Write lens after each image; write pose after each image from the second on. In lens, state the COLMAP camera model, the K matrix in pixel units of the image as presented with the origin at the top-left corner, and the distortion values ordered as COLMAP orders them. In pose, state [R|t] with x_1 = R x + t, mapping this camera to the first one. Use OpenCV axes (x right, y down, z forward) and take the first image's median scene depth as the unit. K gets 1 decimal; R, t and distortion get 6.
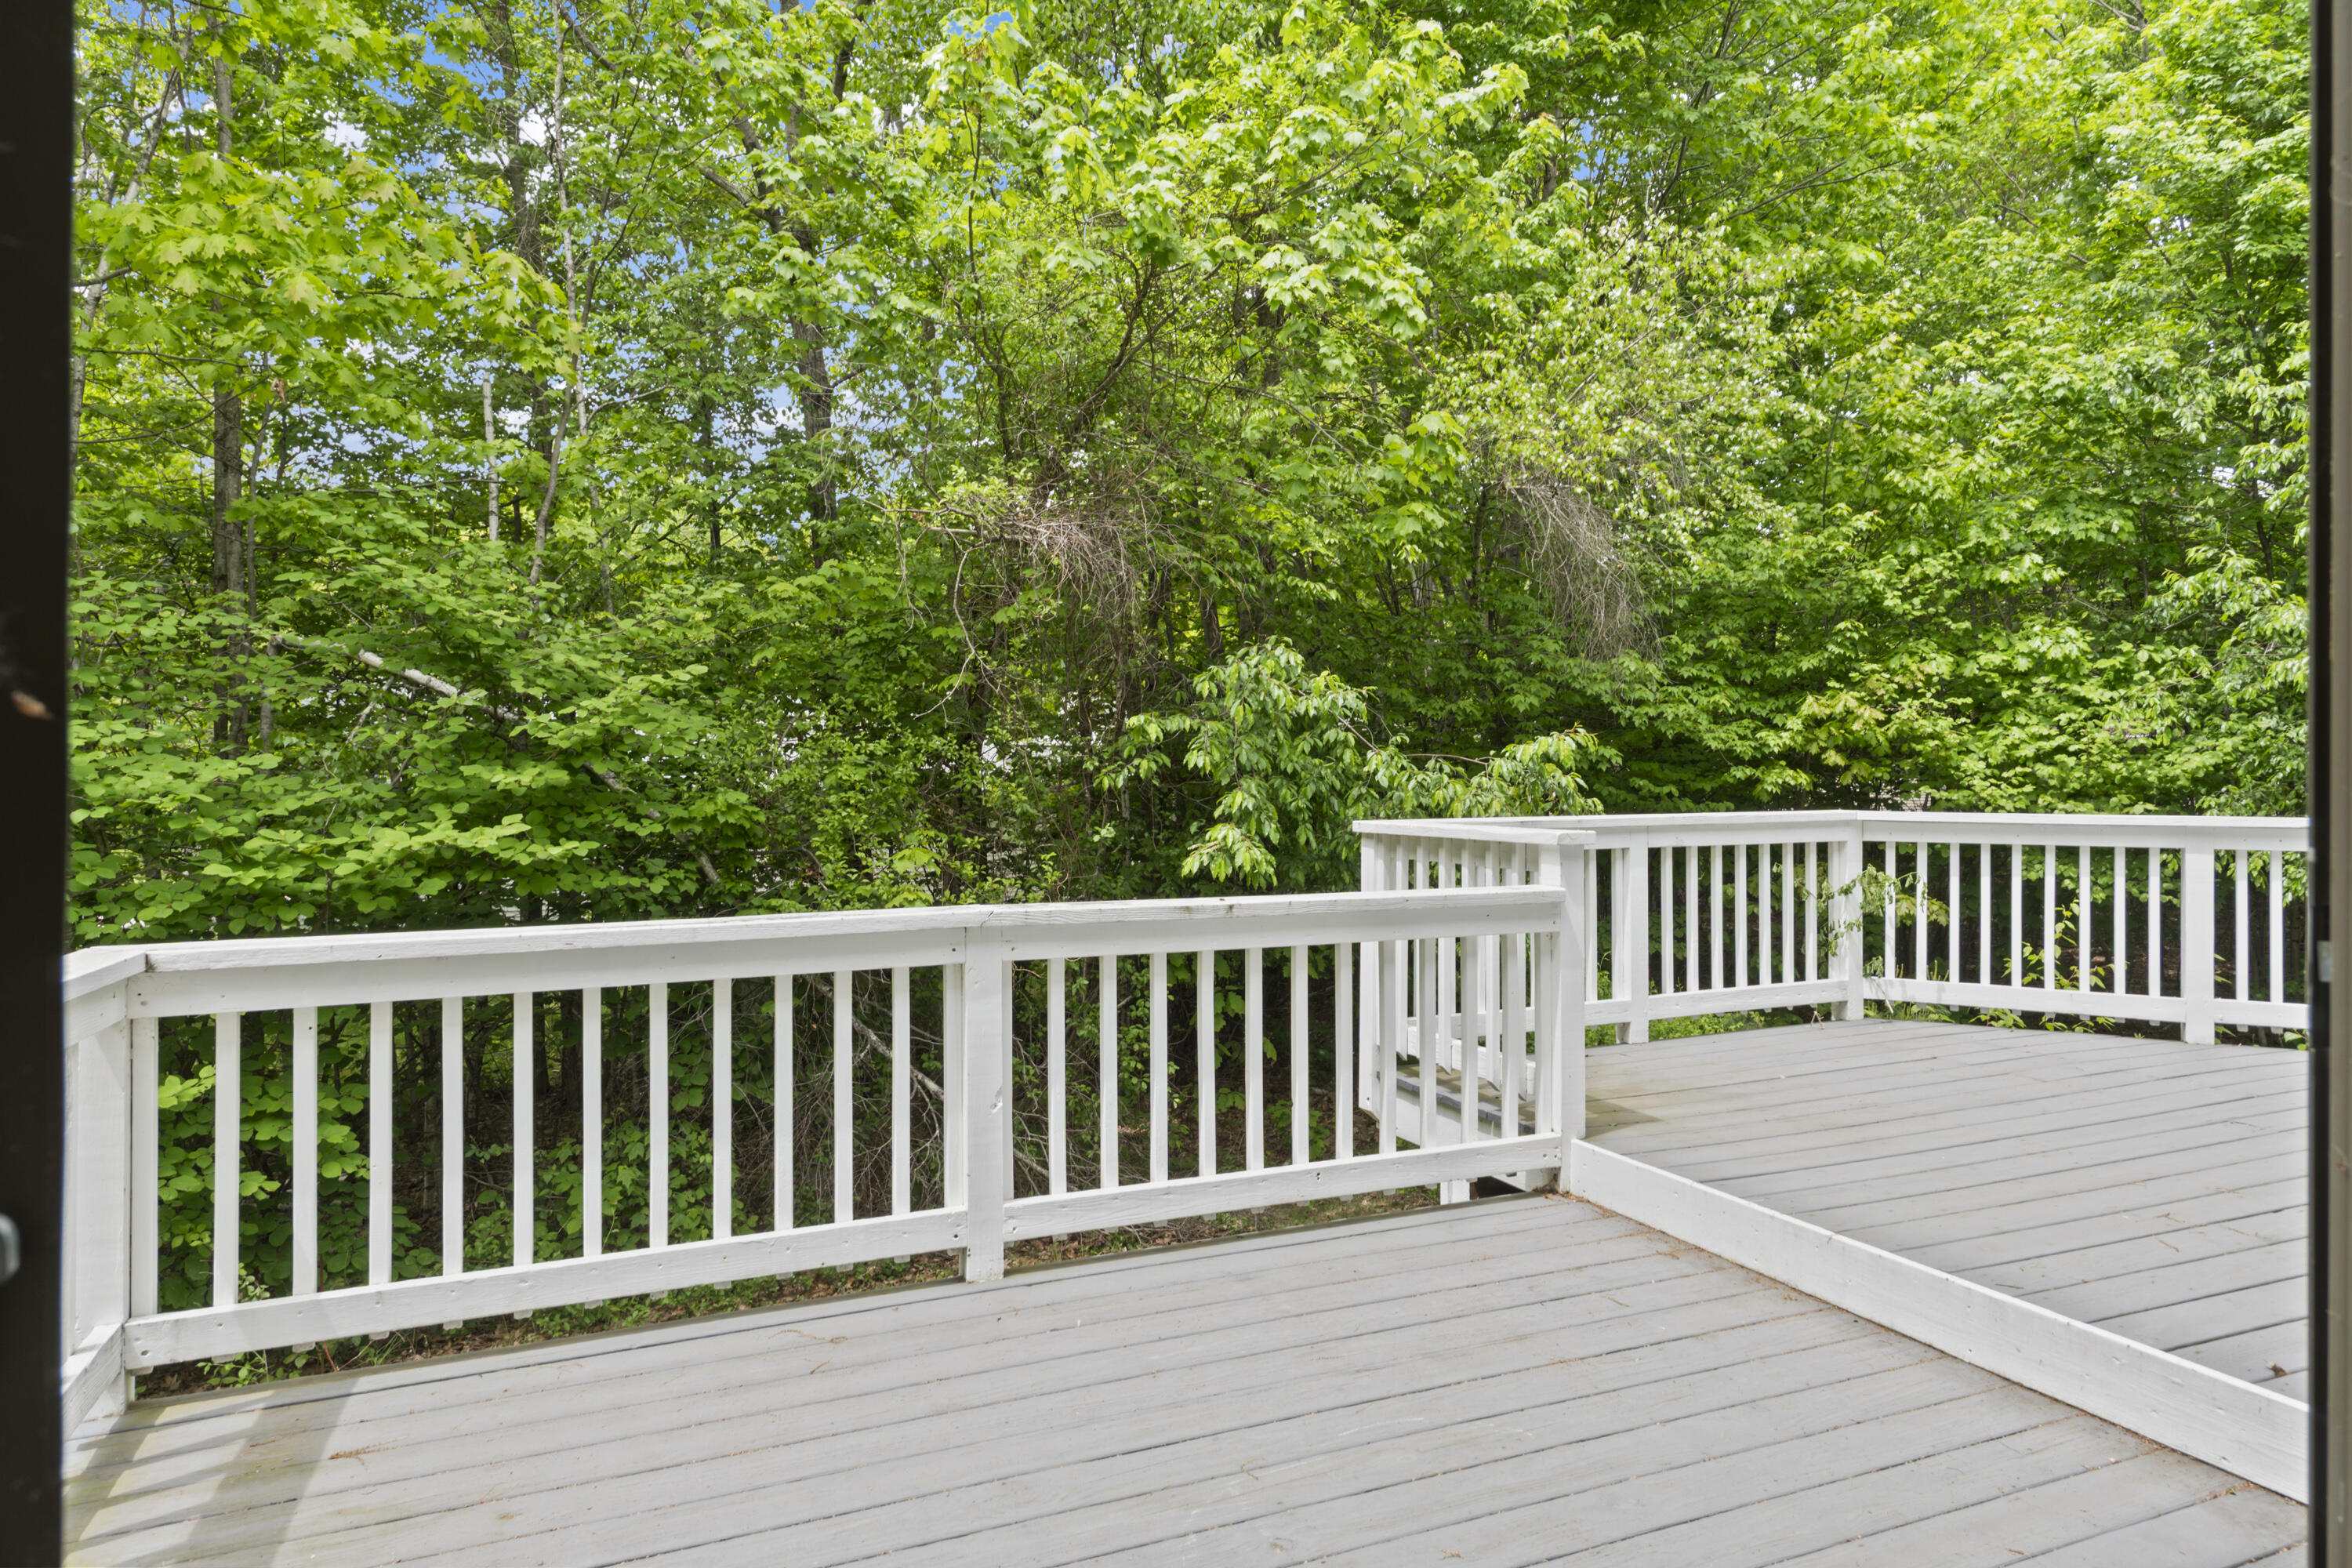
lens RADIAL K [[1385.3, 0, 1177.4], [0, 1385.3, 773.6], [0, 0, 1]] dist [0.005384, -0.007057]
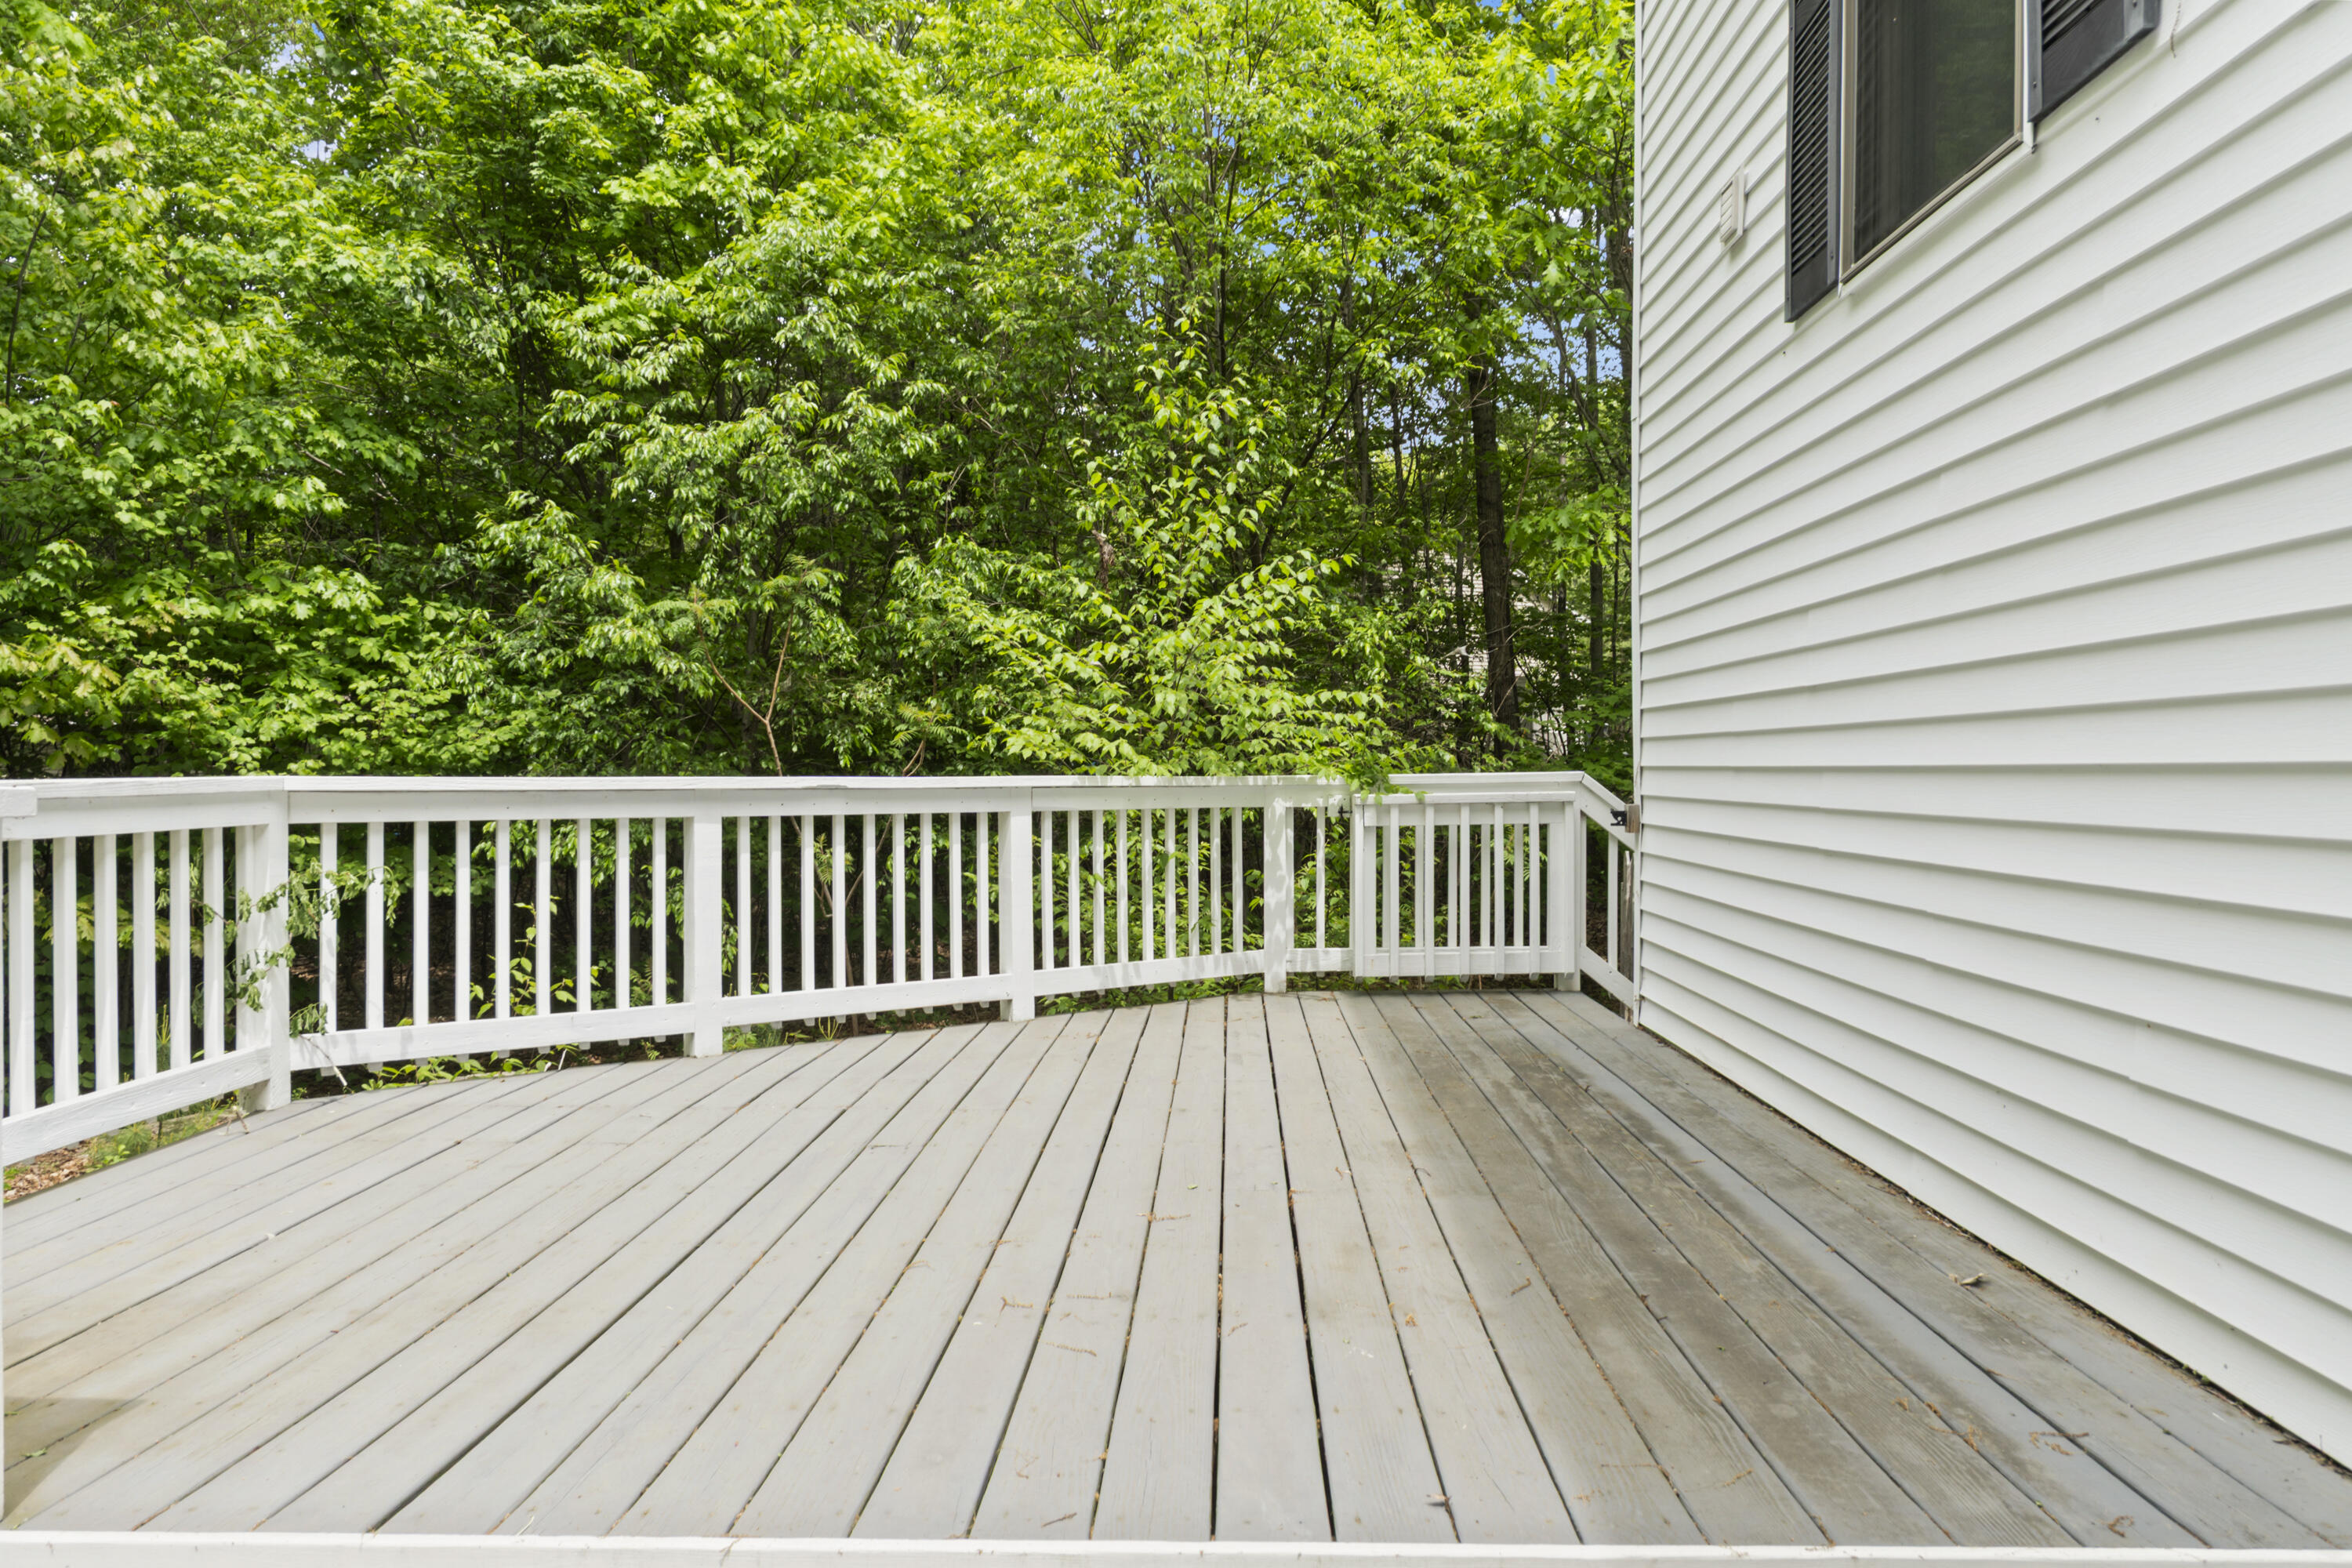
lens RADIAL K [[1629.4, 0, 1152.2], [0, 1629.4, 743.3], [0, 0, 1]] dist [-0.005901, -0.001106]
pose [[0.448884, 0.005471, 0.893573, 0.003354], [0.013907, 0.999817, -0.013108, 0.013635], [-0.893482, 0.018311, 0.448726, 0.156128]]
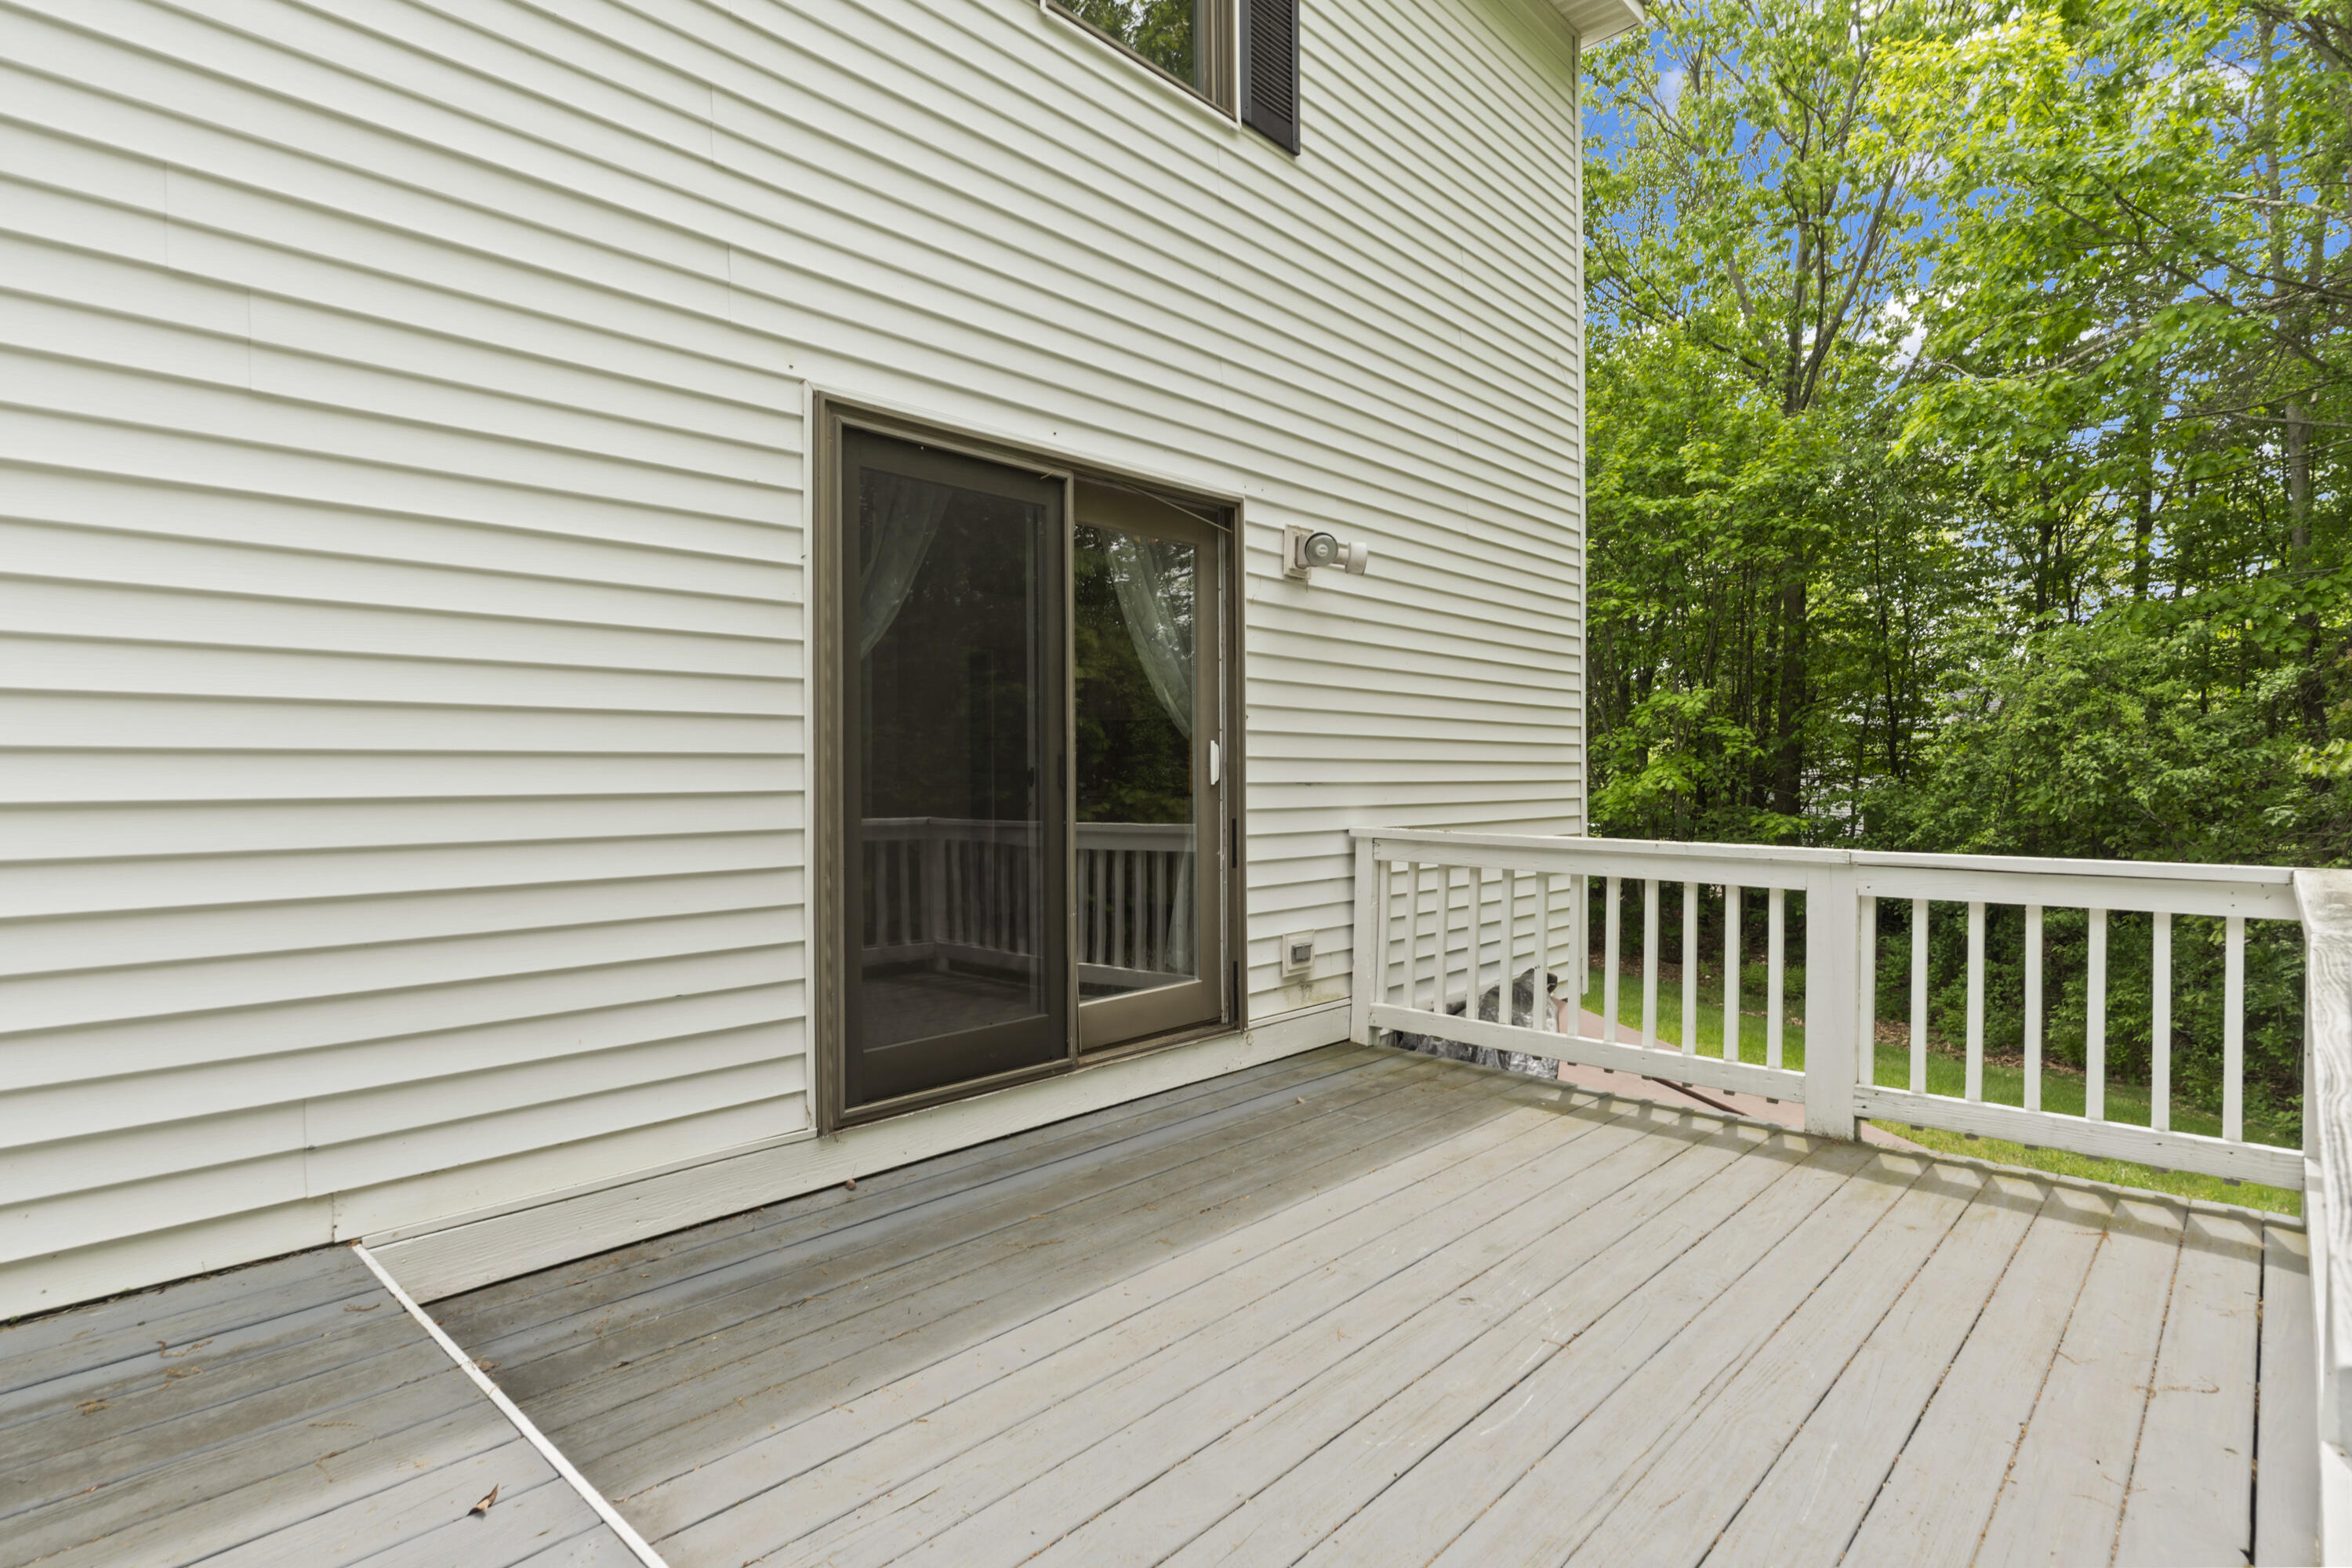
lens RADIAL K [[1191.5, 0, 1180.8], [0, 1191.5, 782.8], [0, 0, 1]] dist [0.004996, 0.001177]
pose [[-0.914887, -0.001132, -0.403708, 0.146095], [-0.005761, 0.999931, 0.010253, 0.009913], [0.403669, 0.011706, -0.914830, 0.348210]]
